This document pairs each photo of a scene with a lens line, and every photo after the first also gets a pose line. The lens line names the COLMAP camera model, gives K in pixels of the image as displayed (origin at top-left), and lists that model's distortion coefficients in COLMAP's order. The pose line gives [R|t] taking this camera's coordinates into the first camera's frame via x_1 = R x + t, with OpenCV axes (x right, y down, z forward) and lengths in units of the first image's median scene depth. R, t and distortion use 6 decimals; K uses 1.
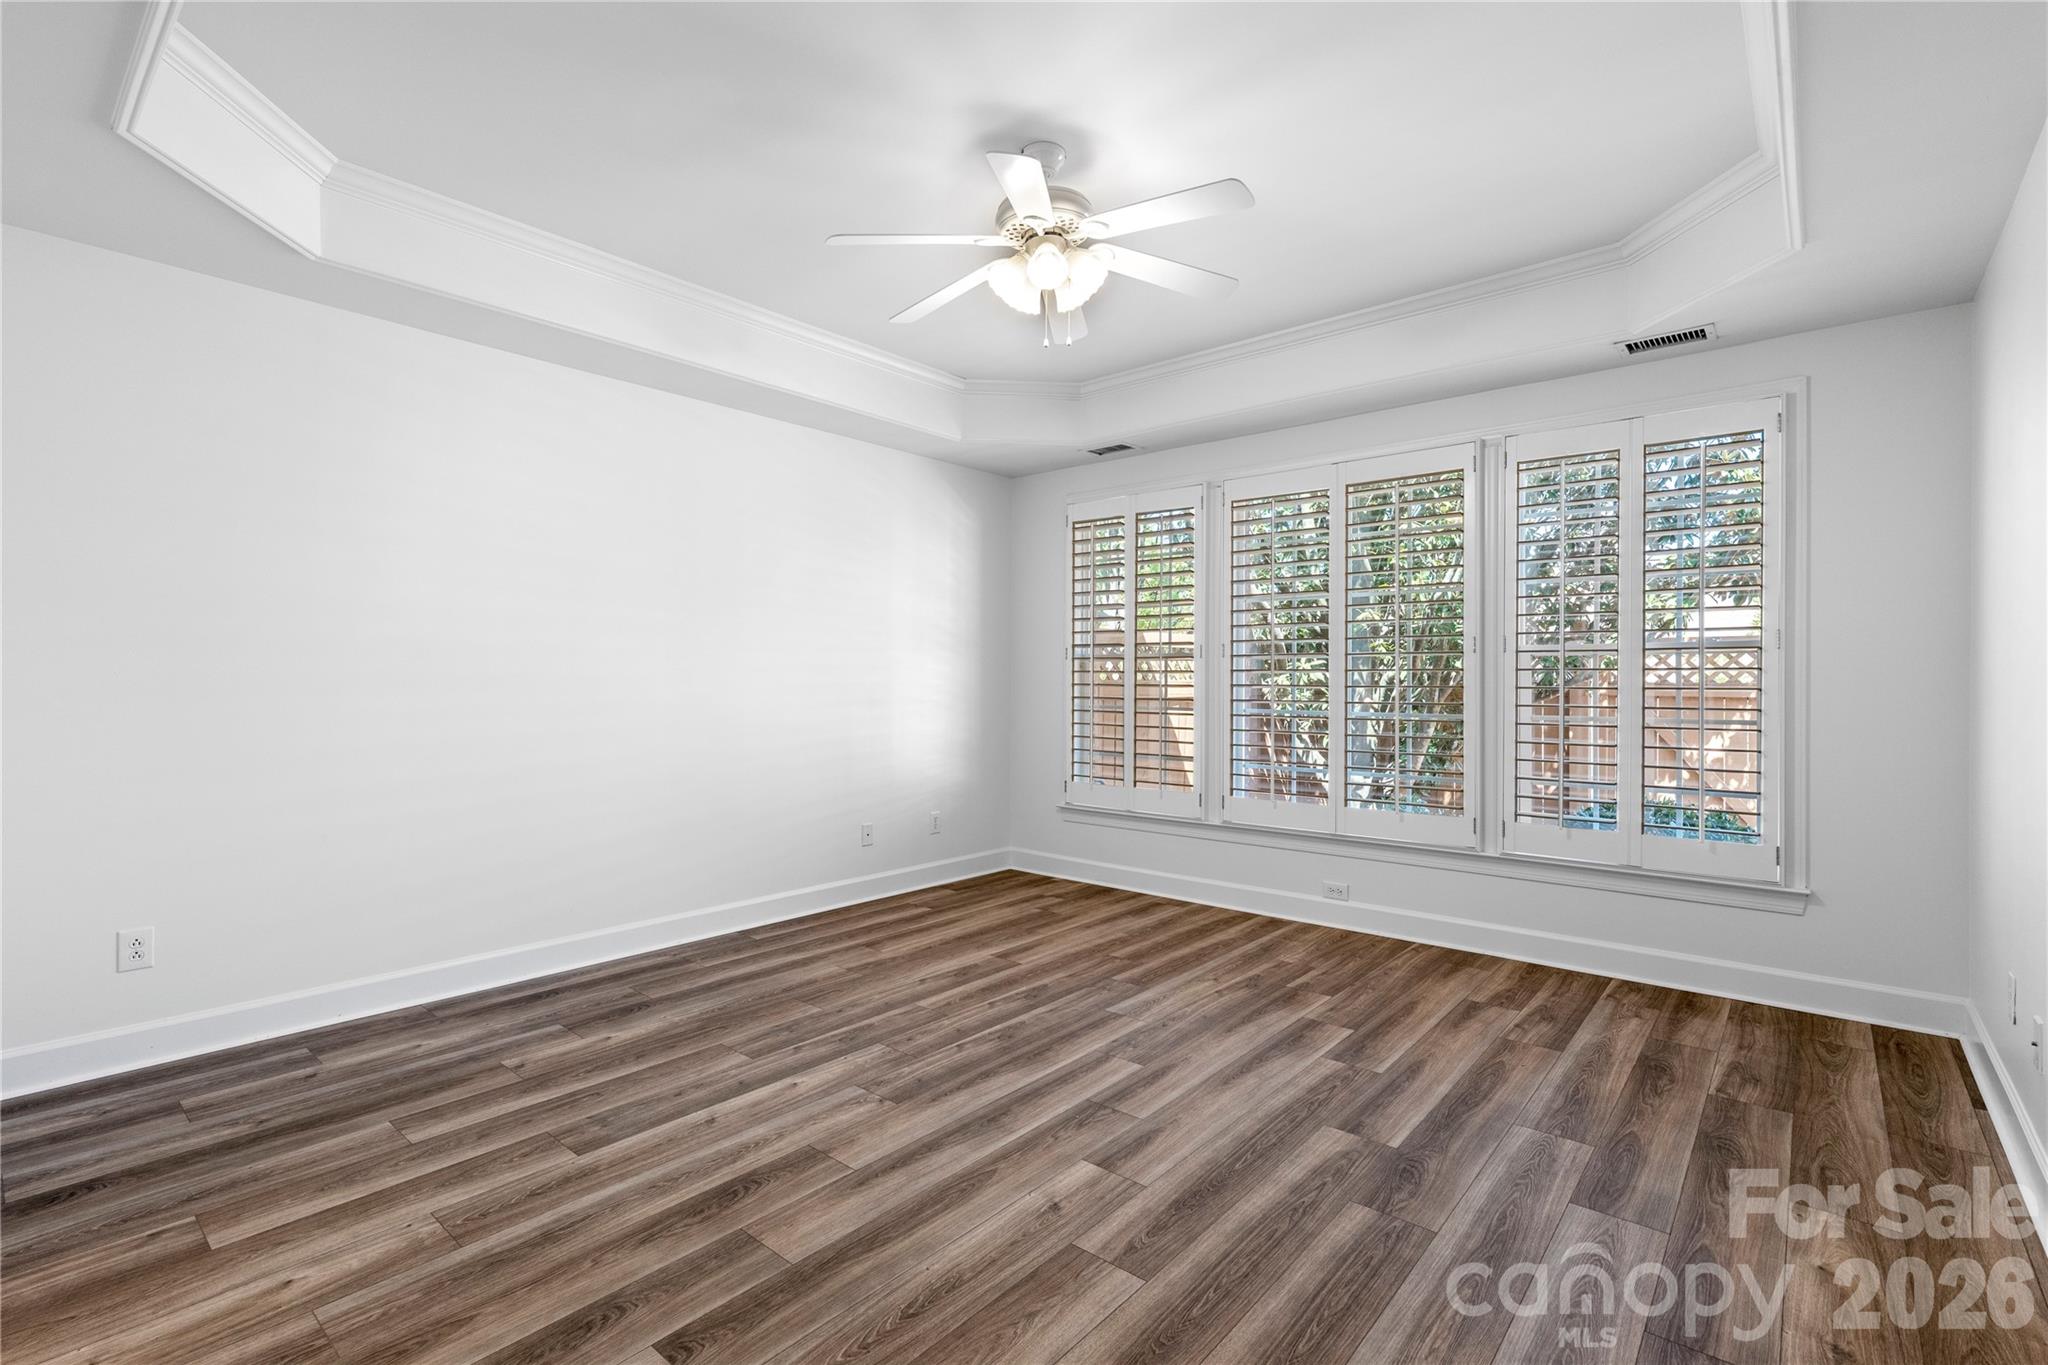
lens RADIAL K [[948.8, 0, 1024.0], [0, 948.8, 682.5], [0, 0, 1]] dist [0.004962, 0.000391]
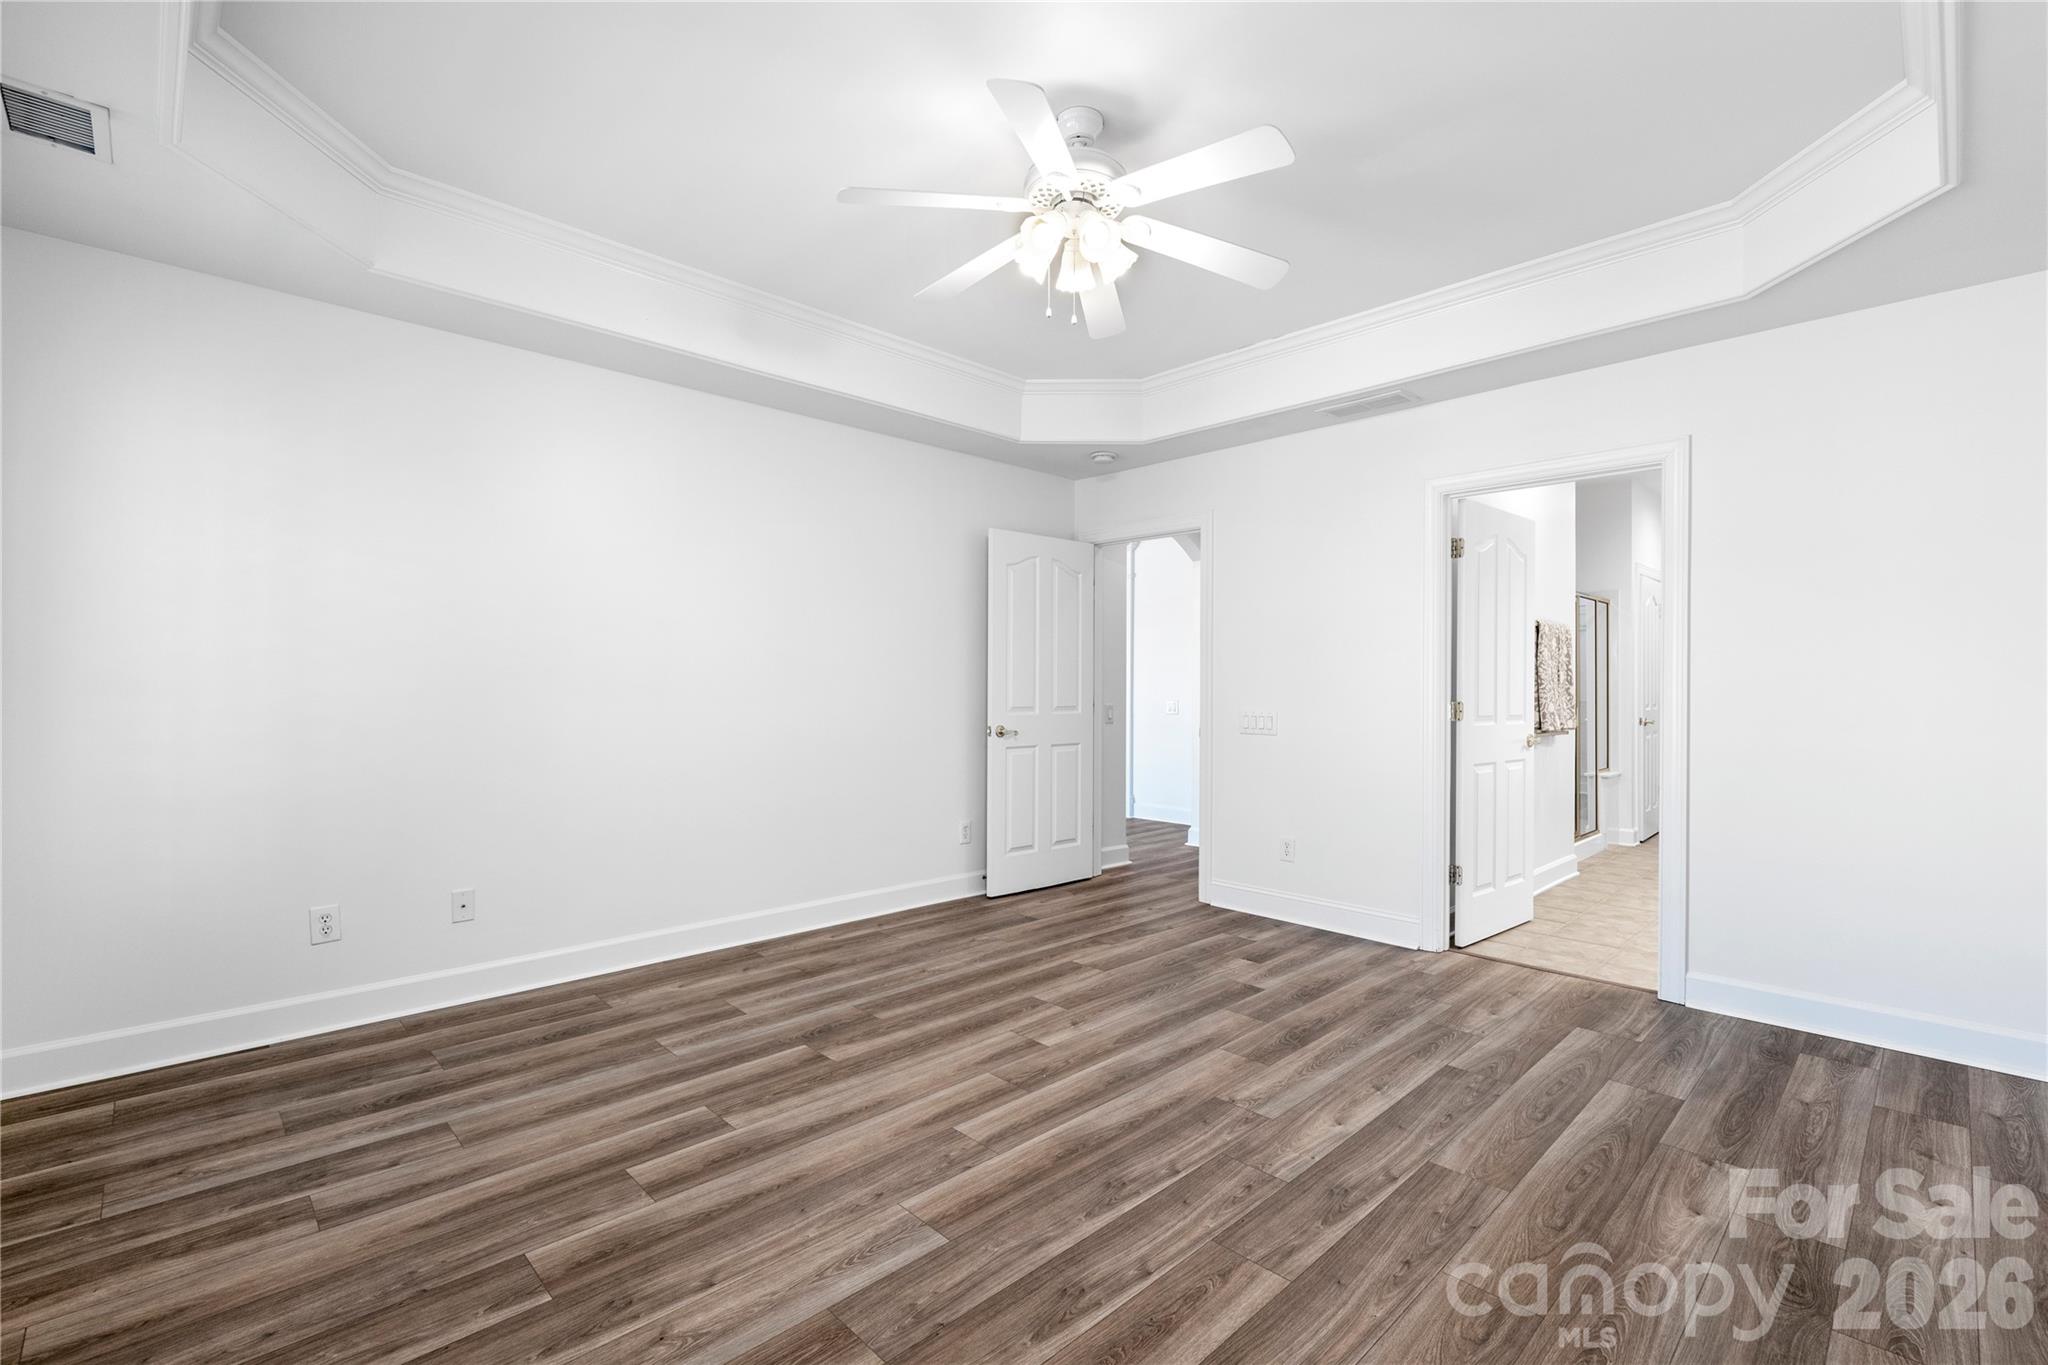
lens RADIAL K [[891.0, 0, 1019.0], [0, 891.0, 683.1], [0, 0, 1]] dist [-0.002579, -0.000241]
pose [[-0.995217, -0.008389, 0.097328, -0.011043], [-0.008619, 0.999961, -0.001946, -0.002667], [-0.097308, -0.002775, -0.995250, 1.867586]]
